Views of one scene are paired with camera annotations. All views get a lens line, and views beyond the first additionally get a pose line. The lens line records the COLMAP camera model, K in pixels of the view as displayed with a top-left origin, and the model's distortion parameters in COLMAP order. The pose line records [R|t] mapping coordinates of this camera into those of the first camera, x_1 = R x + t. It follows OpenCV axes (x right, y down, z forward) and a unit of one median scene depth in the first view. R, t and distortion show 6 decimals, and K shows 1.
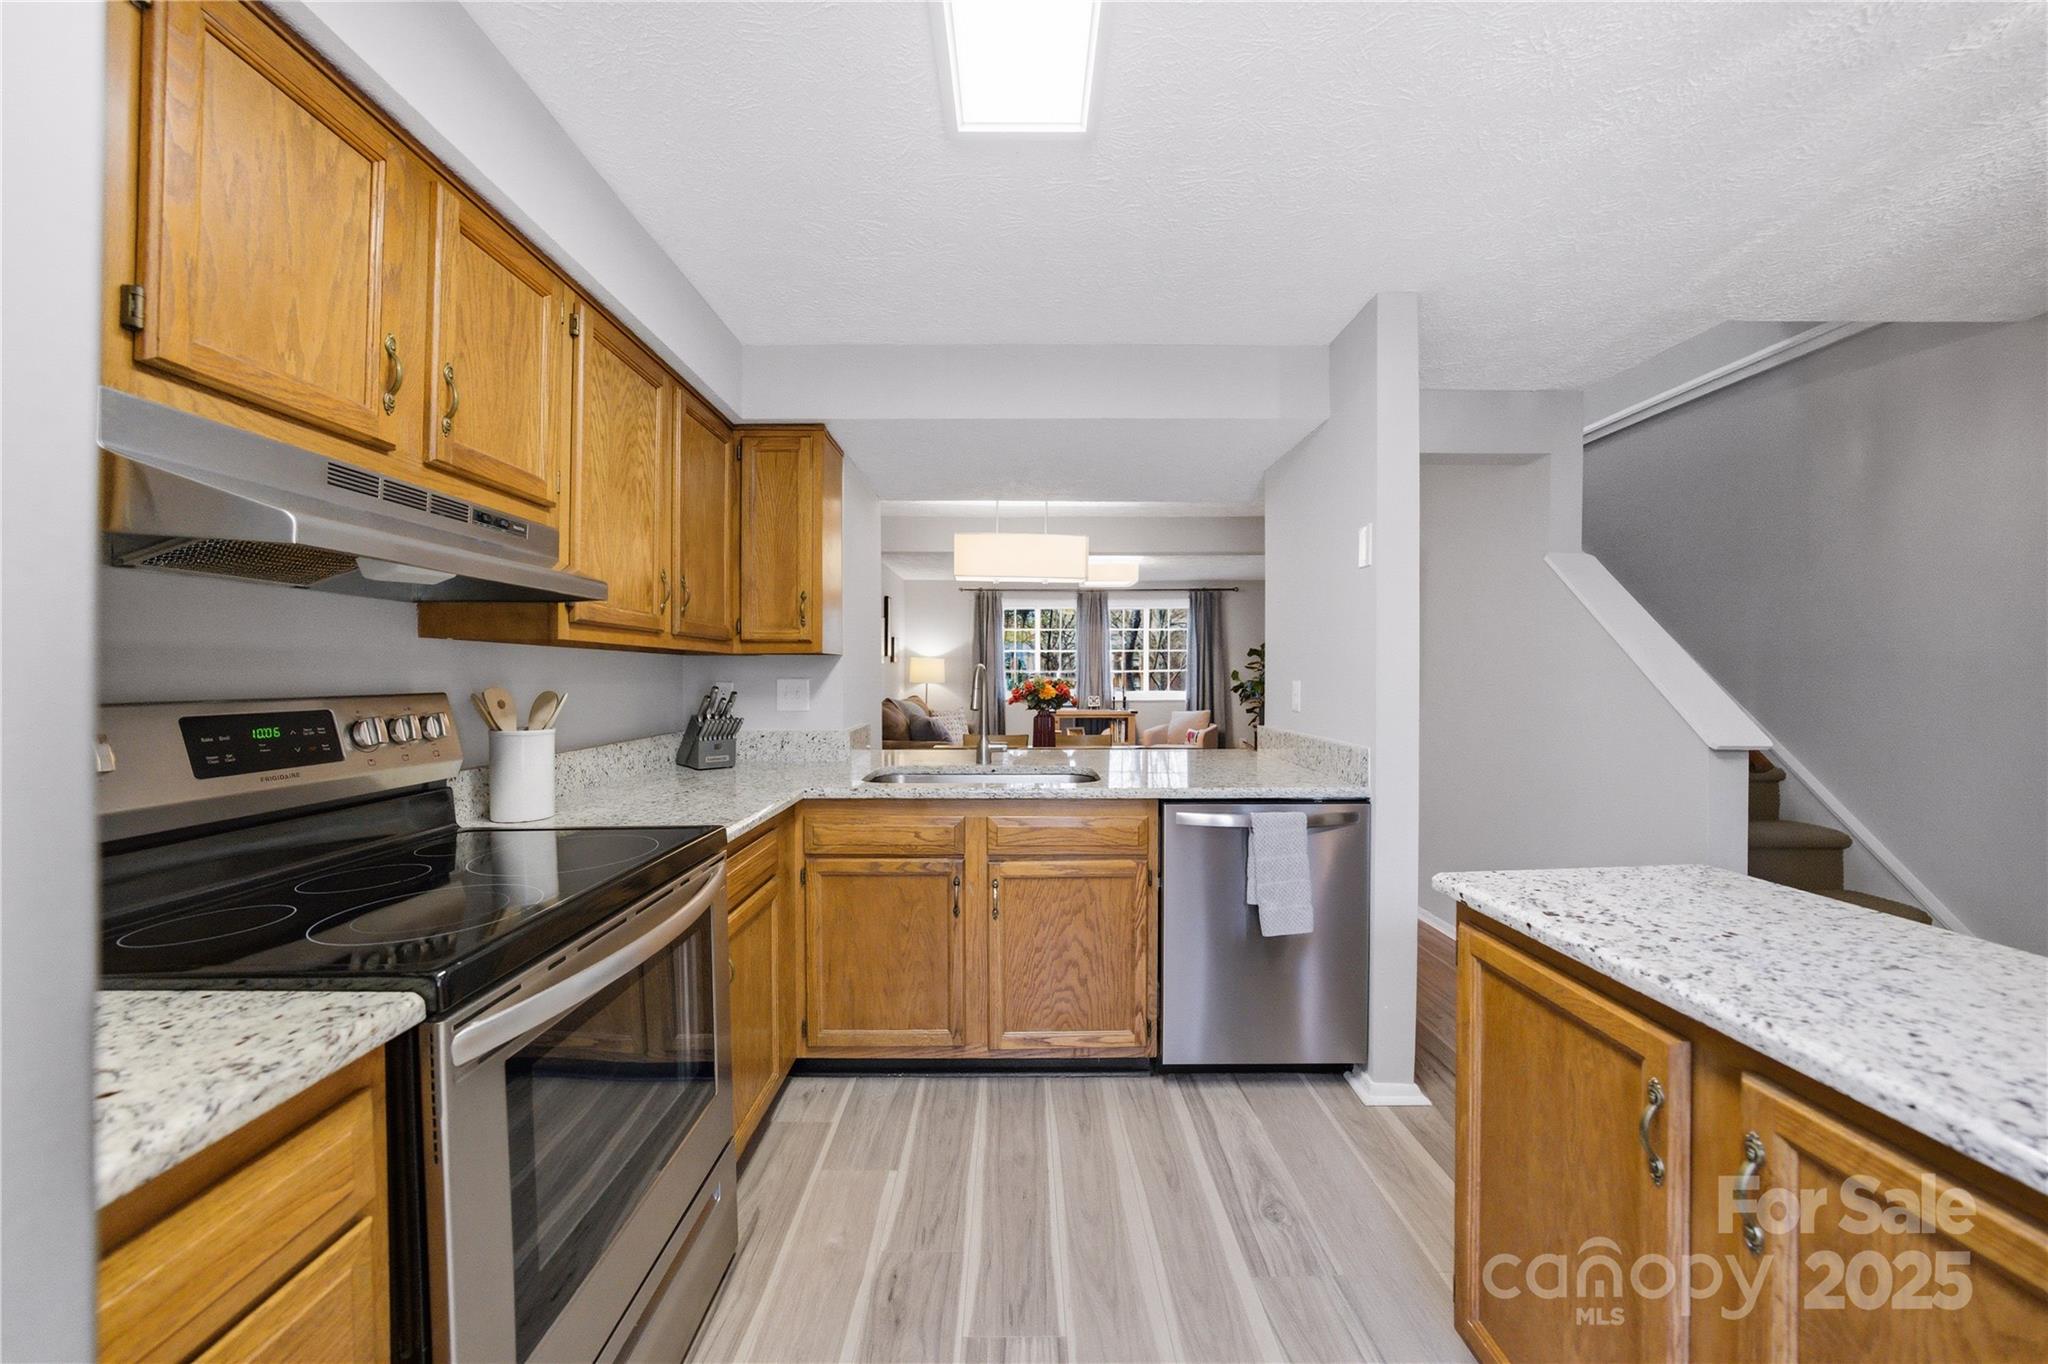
lens RADIAL K [[723.6, 0, 1022.3], [0, 723.6, 682.4], [0, 0, 1]] dist [-0.017736, 0.000231]
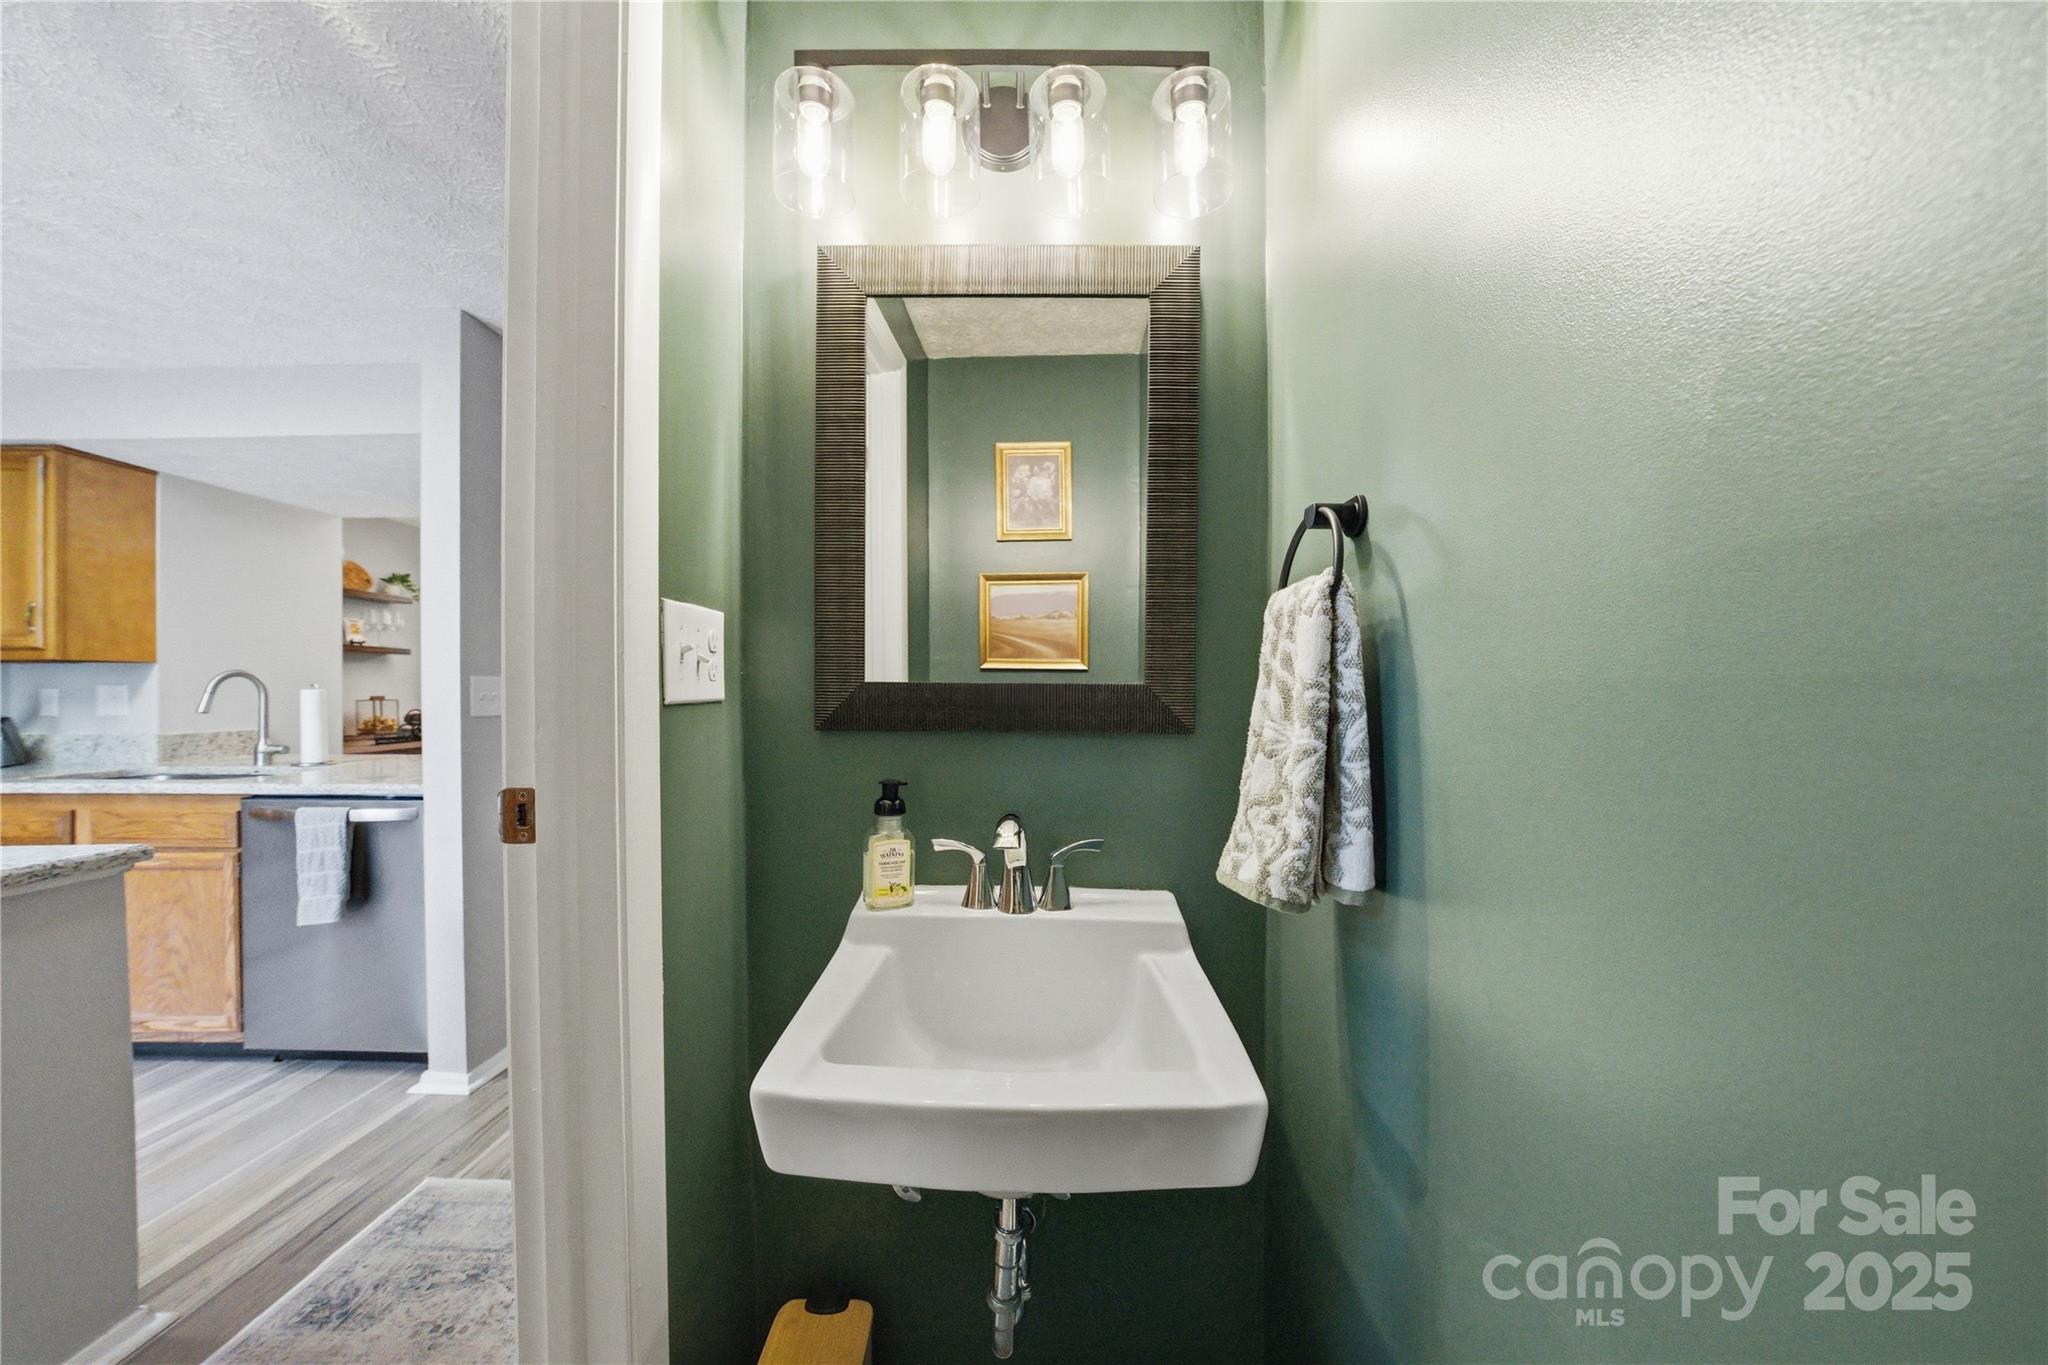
lens RADIAL K [[723.6, 0, 1022.3], [0, 723.6, 682.9], [0, 0, 1]] dist [-0.017736, 0.000231]
pose [[0.999989, -0.002914, -0.003595, 1.311522], [0.002842, 0.999801, -0.019769, 0.023174], [0.003651, 0.019759, 0.999798, -0.027951]]
